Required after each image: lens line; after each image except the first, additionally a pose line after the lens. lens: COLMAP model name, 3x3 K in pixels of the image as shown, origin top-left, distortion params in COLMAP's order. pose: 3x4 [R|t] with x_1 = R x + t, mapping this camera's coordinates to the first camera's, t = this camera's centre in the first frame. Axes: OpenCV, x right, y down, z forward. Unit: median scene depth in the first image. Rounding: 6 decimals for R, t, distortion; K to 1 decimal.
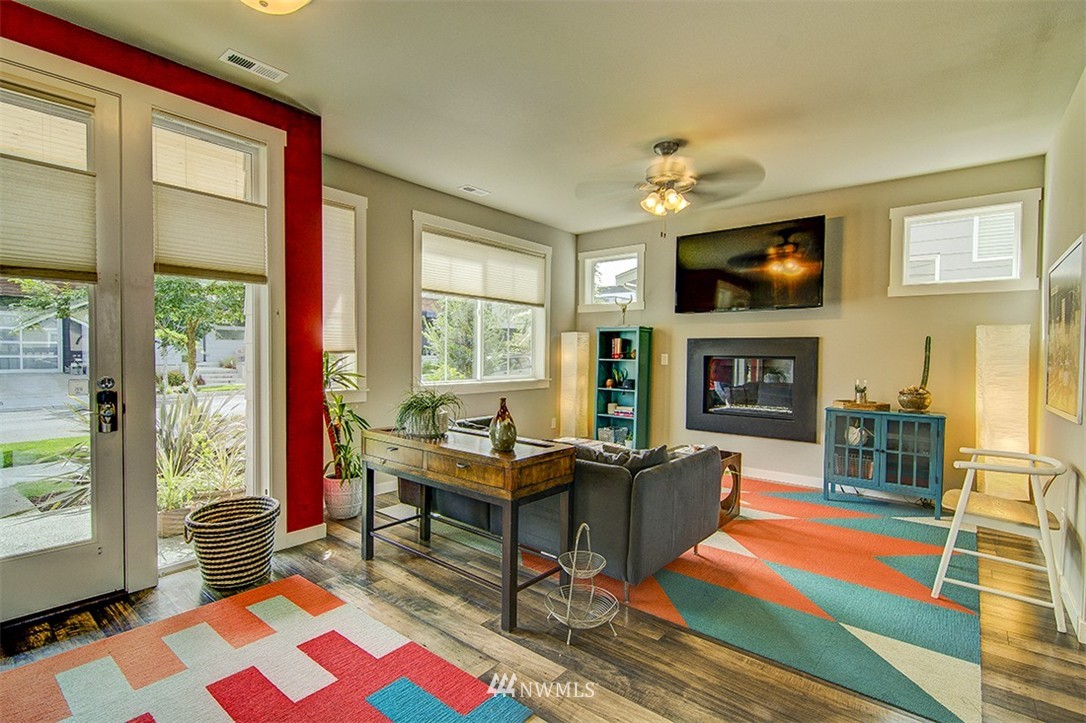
lens RADIAL K [[520.6, 0, 540.2], [0, 520.6, 360.2], [0, 0, 1]] dist [-0.003392, -0.001039]
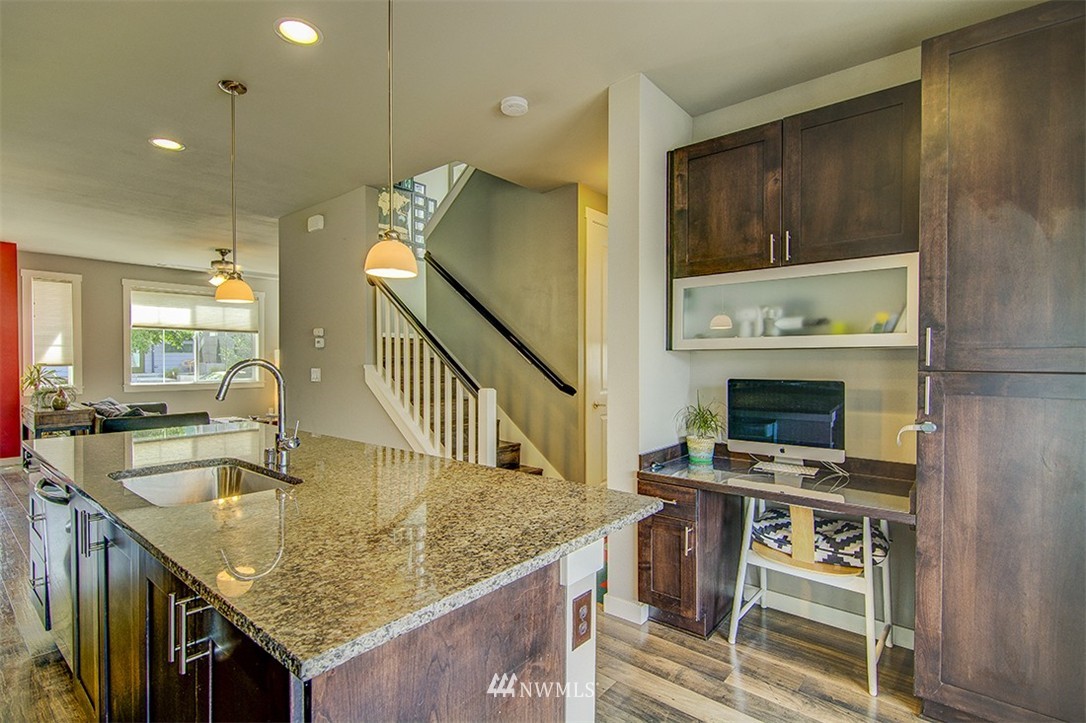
lens RADIAL K [[520.6, 0, 545.7], [0, 520.6, 363.0], [0, 0, 1]] dist [-0.003392, -0.001039]
pose [[0.999861, -0.014485, -0.008262, 1.093680], [0.014432, 0.999875, -0.006428, 0.007689], [0.008354, 0.006308, 0.999945, -0.624180]]
